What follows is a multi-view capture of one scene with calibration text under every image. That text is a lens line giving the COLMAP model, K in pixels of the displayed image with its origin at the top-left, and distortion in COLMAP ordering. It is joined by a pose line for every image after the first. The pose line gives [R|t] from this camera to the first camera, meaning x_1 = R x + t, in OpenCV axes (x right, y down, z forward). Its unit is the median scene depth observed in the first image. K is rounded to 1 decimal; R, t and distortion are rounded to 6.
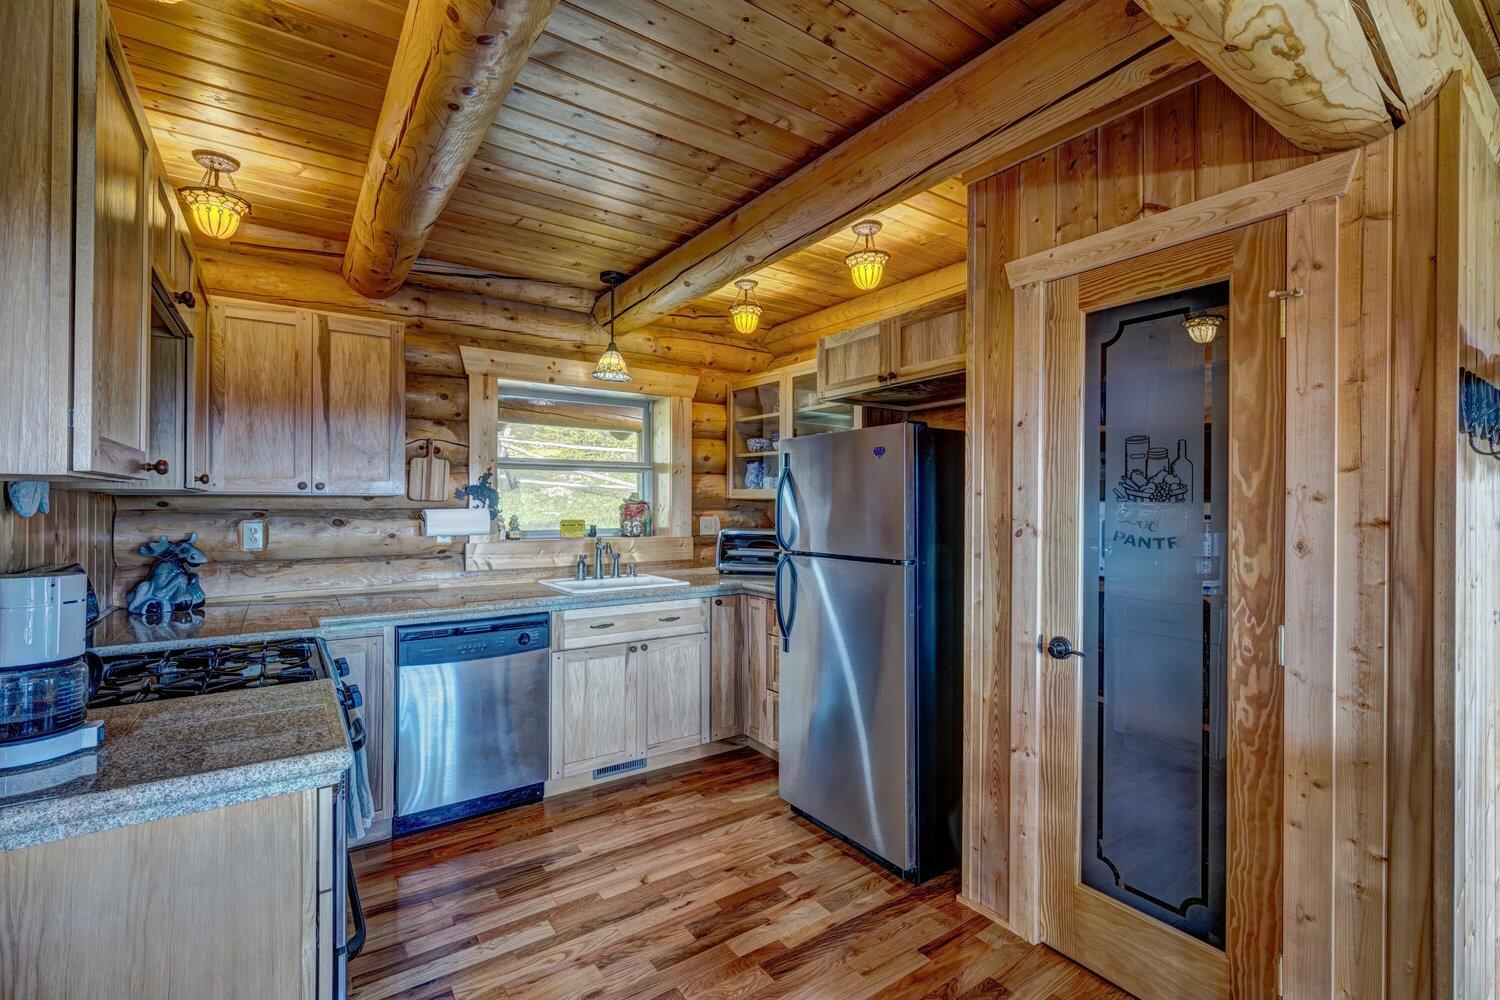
lens RADIAL K [[660.8, 0, 750.0], [0, 660.8, 500.0], [0, 0, 1]] dist [-0.001007, -0.000472]
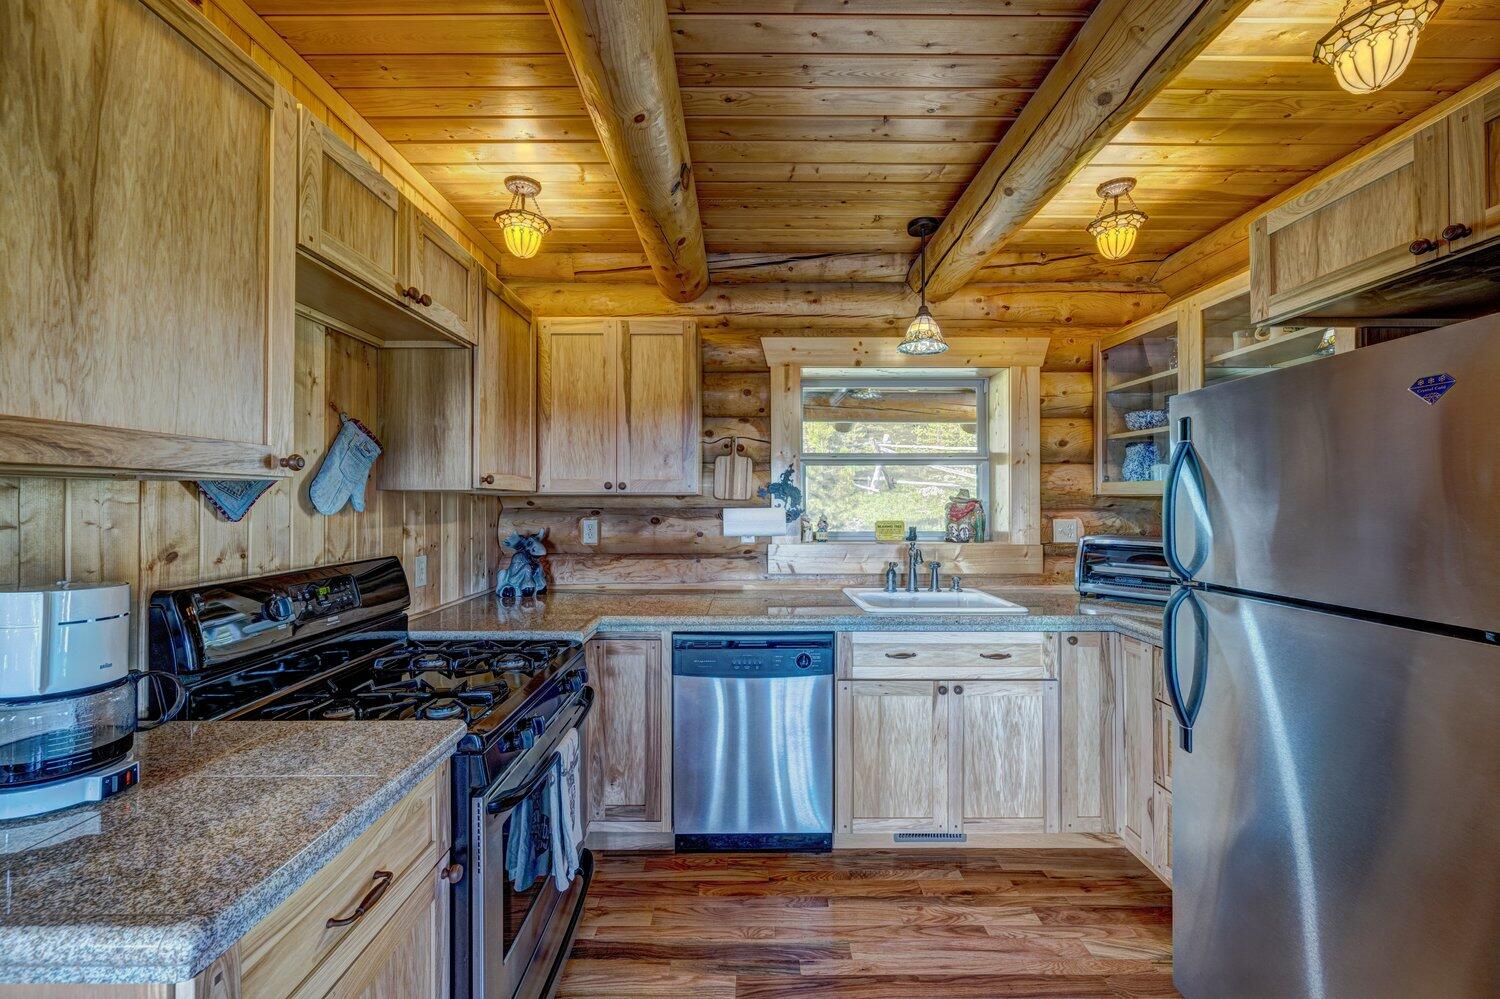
lens RADIAL K [[584.4, 0, 749.4], [0, 584.4, 497.4], [0, 0, 1]] dist [-0.000544, -0.000052]
pose [[0.821130, -0.005899, -0.570711, 0.029952], [0.004325, 0.999982, -0.004113, 0.001603], [0.570725, 0.000909, 0.821141, 0.308515]]
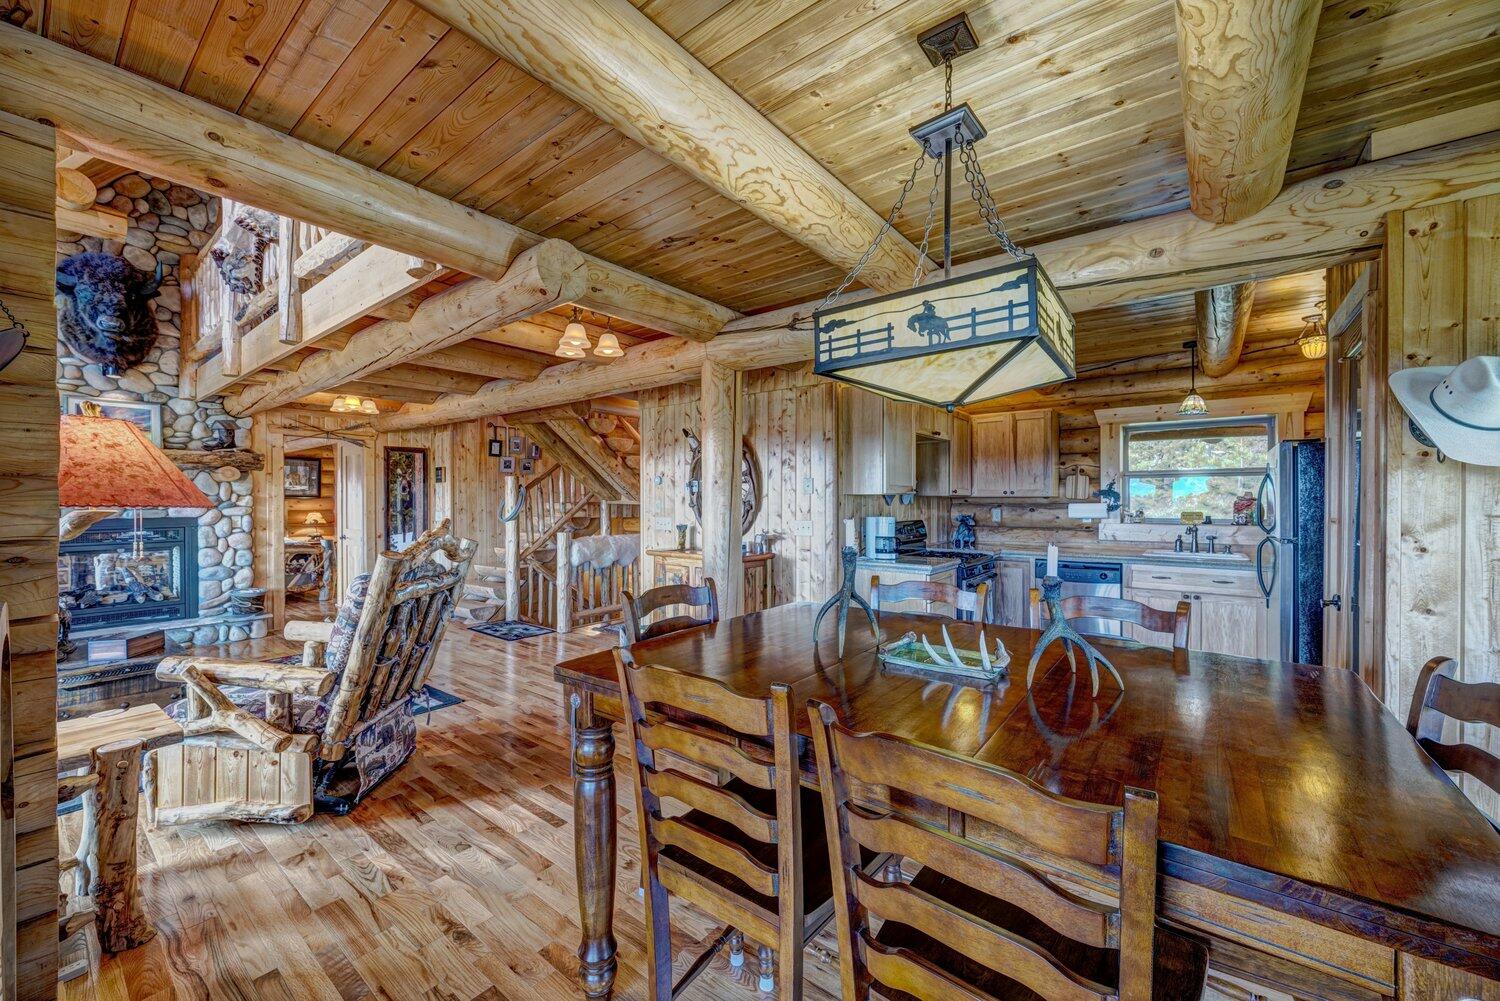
lens RADIAL K [[584.4, 0, 749.4], [0, 584.4, 498.4], [0, 0, 1]] dist [-0.000544, -0.000052]
pose [[0.289801, -0.006857, -0.957062, 0.808288], [0.005414, 0.999970, -0.005525, 0.003844], [0.957072, -0.003580, 0.289829, -0.335501]]
